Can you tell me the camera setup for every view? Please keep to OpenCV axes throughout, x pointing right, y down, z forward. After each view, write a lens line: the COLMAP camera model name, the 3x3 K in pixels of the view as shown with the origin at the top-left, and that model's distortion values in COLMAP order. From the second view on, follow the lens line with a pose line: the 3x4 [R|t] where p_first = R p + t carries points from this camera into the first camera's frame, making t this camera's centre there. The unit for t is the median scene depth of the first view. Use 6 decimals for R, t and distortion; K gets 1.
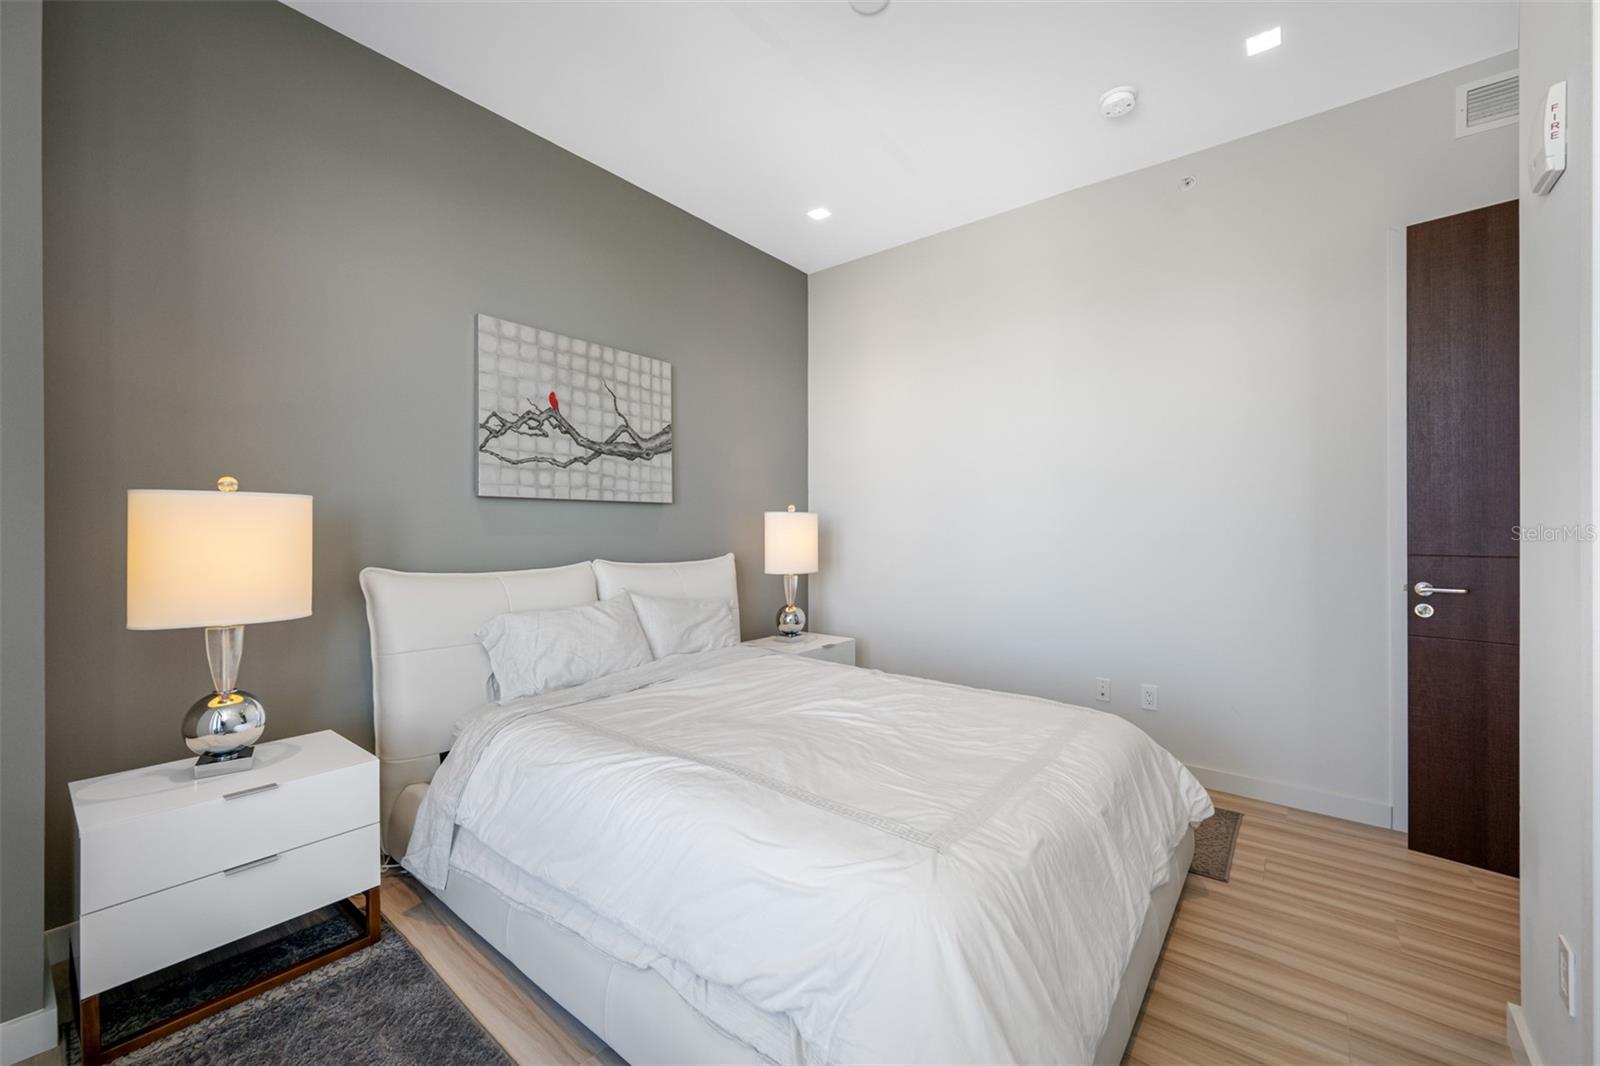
lens RADIAL K [[630.8, 0, 815.0], [0, 630.8, 526.5], [0, 0, 1]] dist [-0.002297, -0.000274]
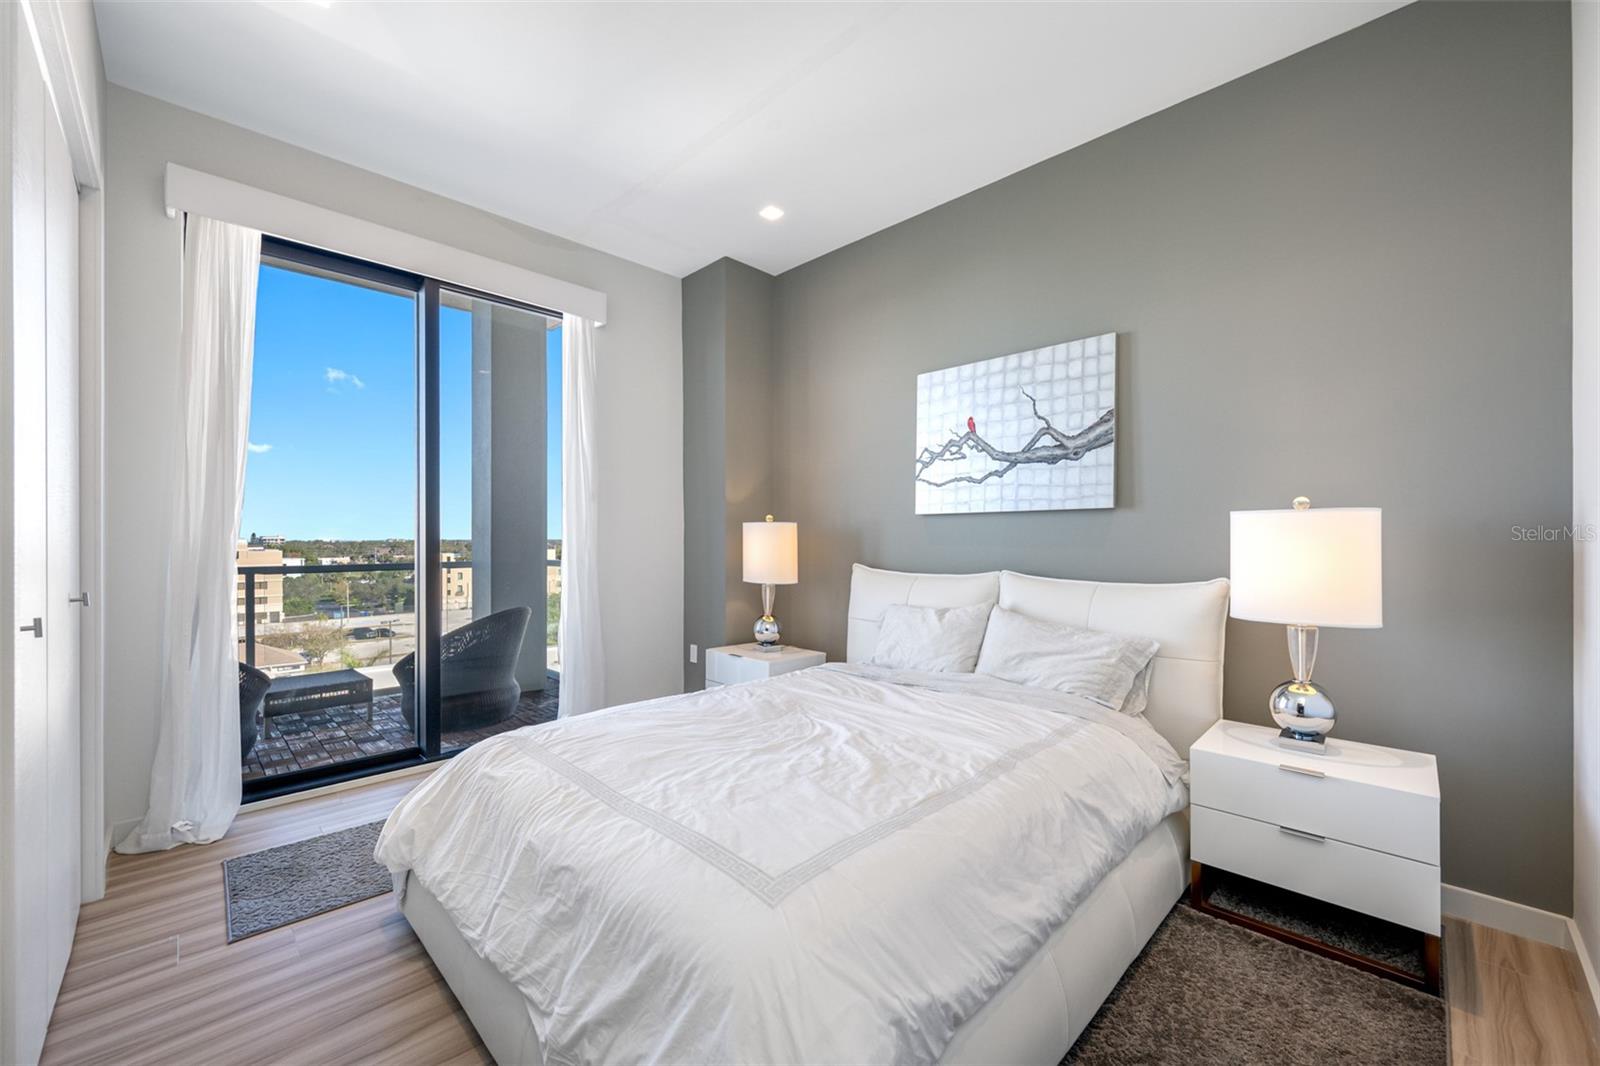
lens RADIAL K [[630.8, 0, 815.4], [0, 630.8, 537.9], [0, 0, 1]] dist [-0.002297, -0.000274]
pose [[-0.115421, 0.012169, -0.993242, 0.684448], [0.012953, 0.999858, 0.010745, -0.013735], [0.993232, -0.011625, -0.115562, 0.802427]]
